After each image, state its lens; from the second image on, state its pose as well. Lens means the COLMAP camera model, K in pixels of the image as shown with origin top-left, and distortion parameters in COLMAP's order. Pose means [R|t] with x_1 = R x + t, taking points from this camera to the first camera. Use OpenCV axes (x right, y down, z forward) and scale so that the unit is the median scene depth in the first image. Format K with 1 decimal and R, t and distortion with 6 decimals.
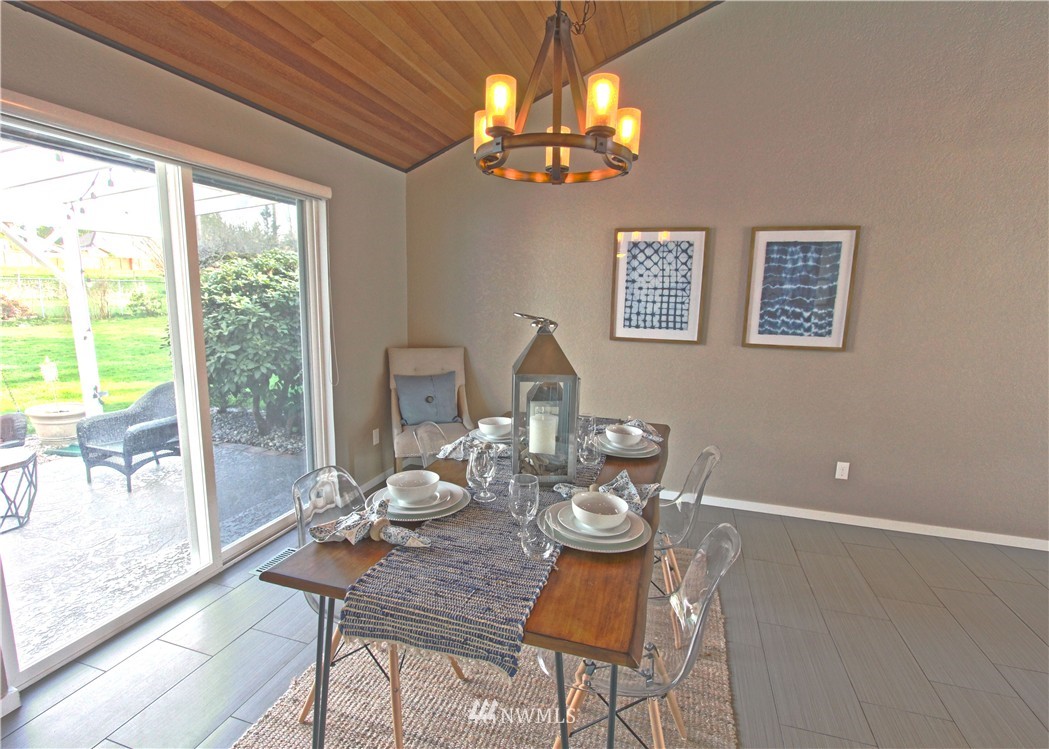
lens RADIAL K [[513.0, 0, 524.8], [0, 513.0, 375.0], [0, 0, 1]] dist [-0.015808, -0.000101]
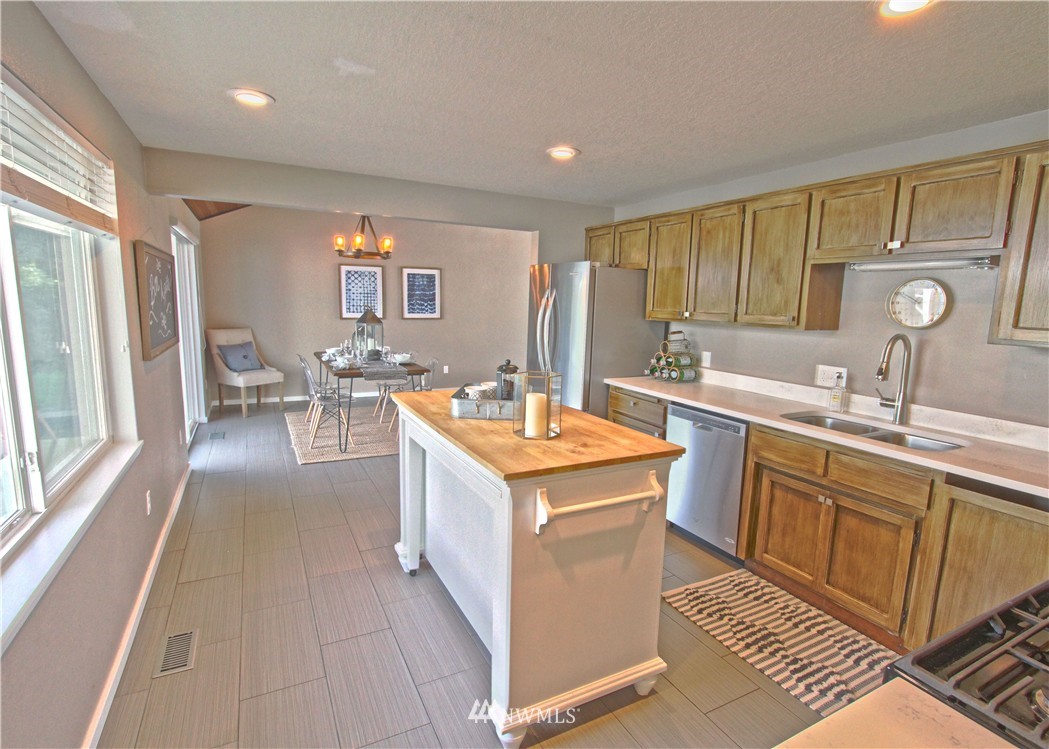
lens RADIAL K [[513.0, 0, 522.5], [0, 513.0, 376.1], [0, 0, 1]] dist [-0.015808, -0.000101]
pose [[0.710572, -0.108567, 0.695199, -0.809130], [0.112134, 0.992870, 0.040440, 0.163843], [-0.694632, 0.049220, 0.717679, -0.990673]]
